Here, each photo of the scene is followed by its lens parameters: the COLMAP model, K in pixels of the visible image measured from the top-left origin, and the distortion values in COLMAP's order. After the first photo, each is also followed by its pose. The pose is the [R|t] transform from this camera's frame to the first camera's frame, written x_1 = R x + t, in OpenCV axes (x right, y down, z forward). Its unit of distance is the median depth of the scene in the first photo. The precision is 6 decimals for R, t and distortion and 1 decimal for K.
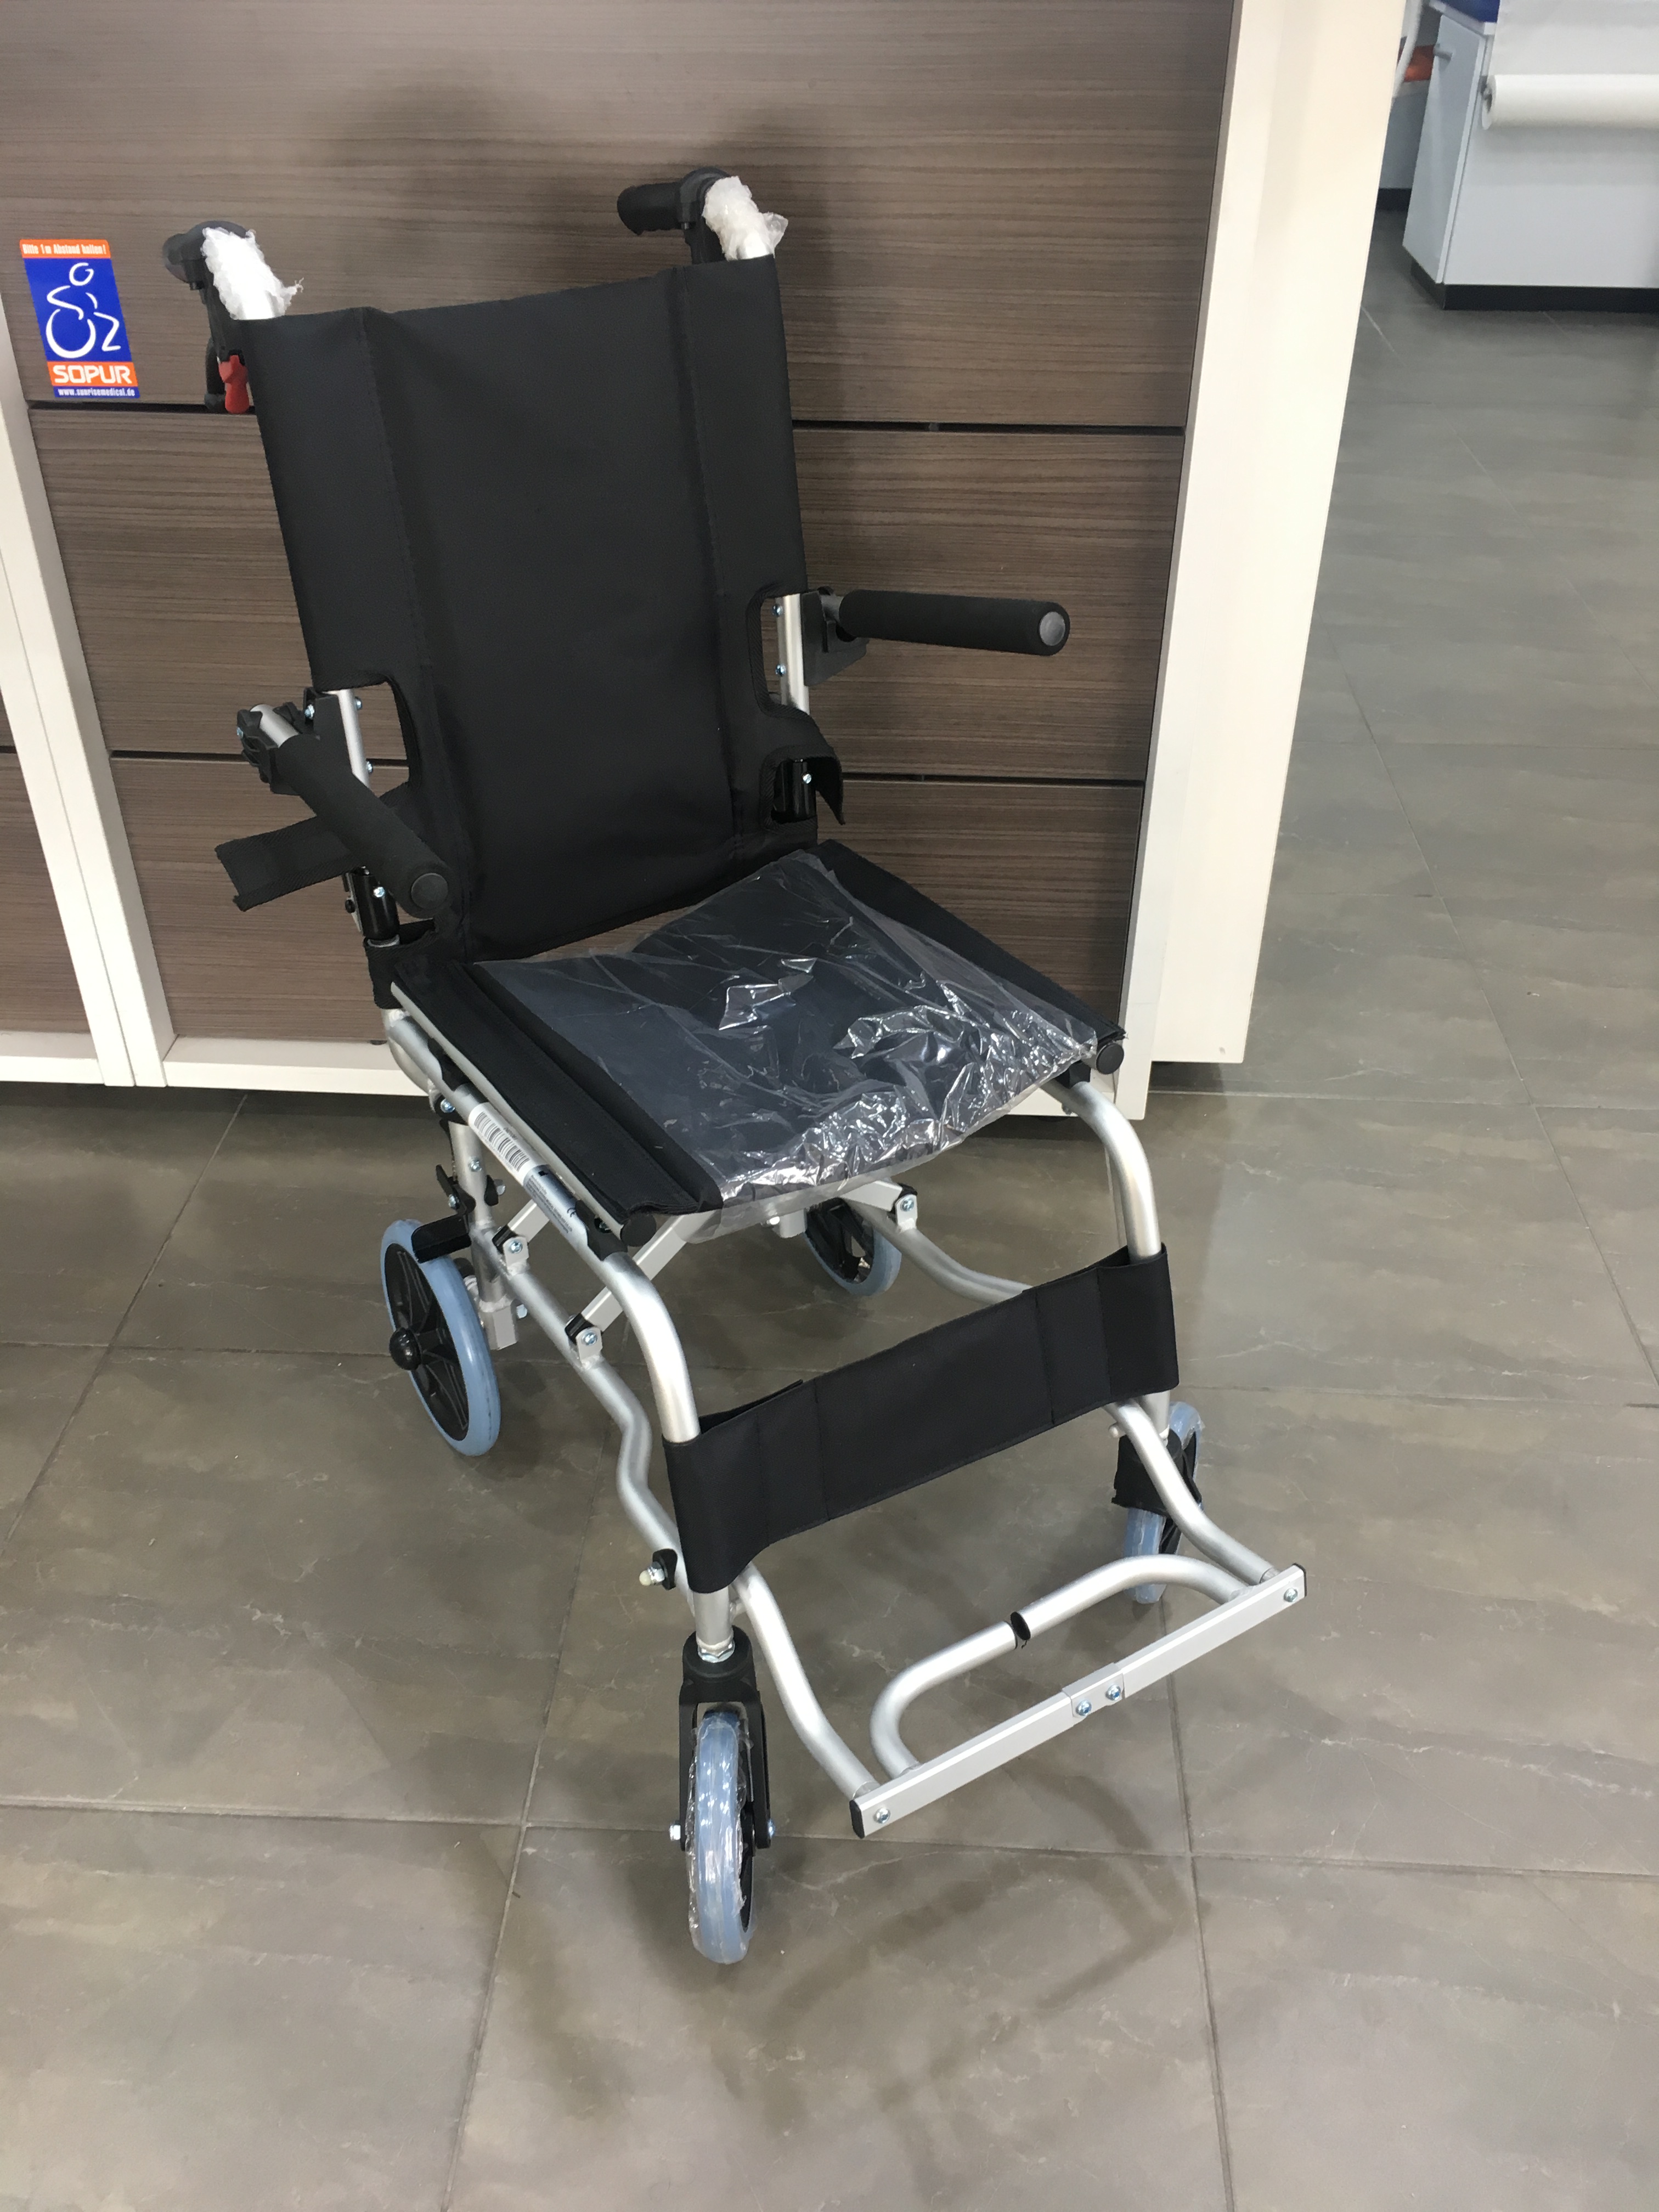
lens RADIAL K [[1921.3, 0, 840.4], [0, 1921.3, 1096.6], [0, 0, 1]] dist [0.076066, -0.118346]
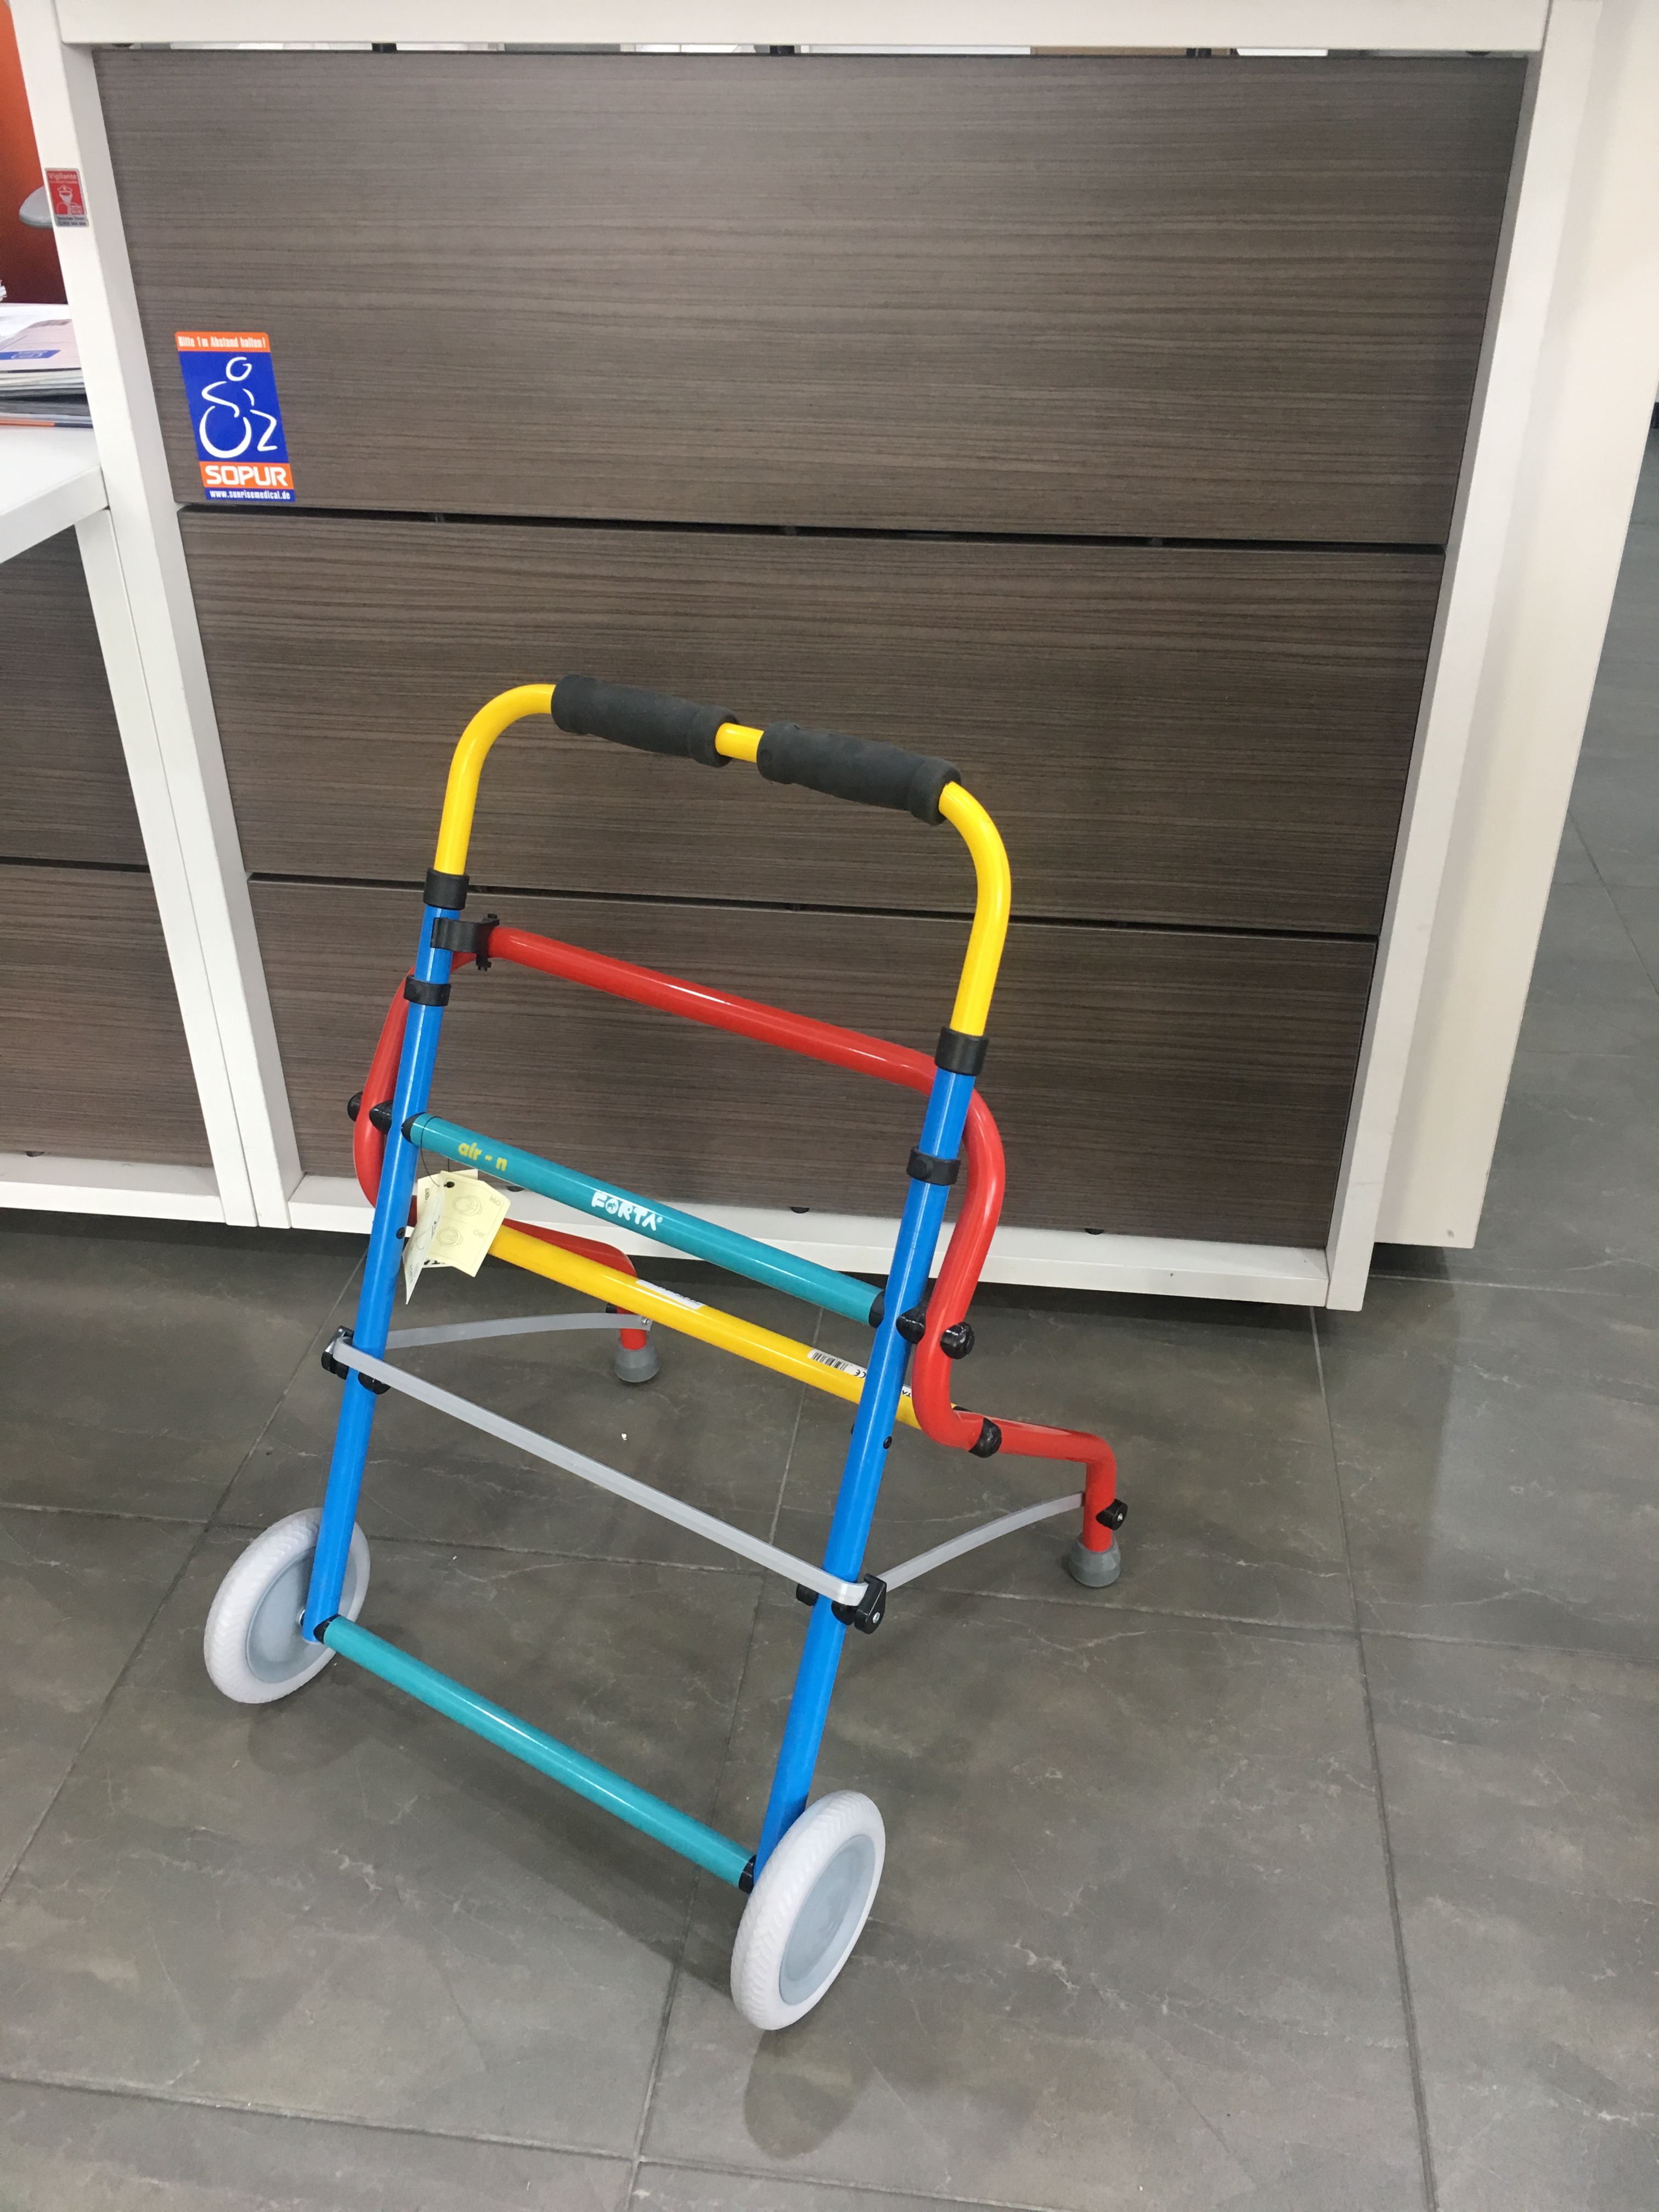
lens RADIAL K [[1921.3, 0, 834.9], [0, 1921.3, 1092.4], [0, 0, 1]] dist [0.076066, -0.118346]
pose [[0.996510, 0.034652, -0.075937, -0.023297], [-0.038623, 0.997927, -0.051470, -0.039893], [0.073996, 0.054224, 0.995783, 0.111532]]
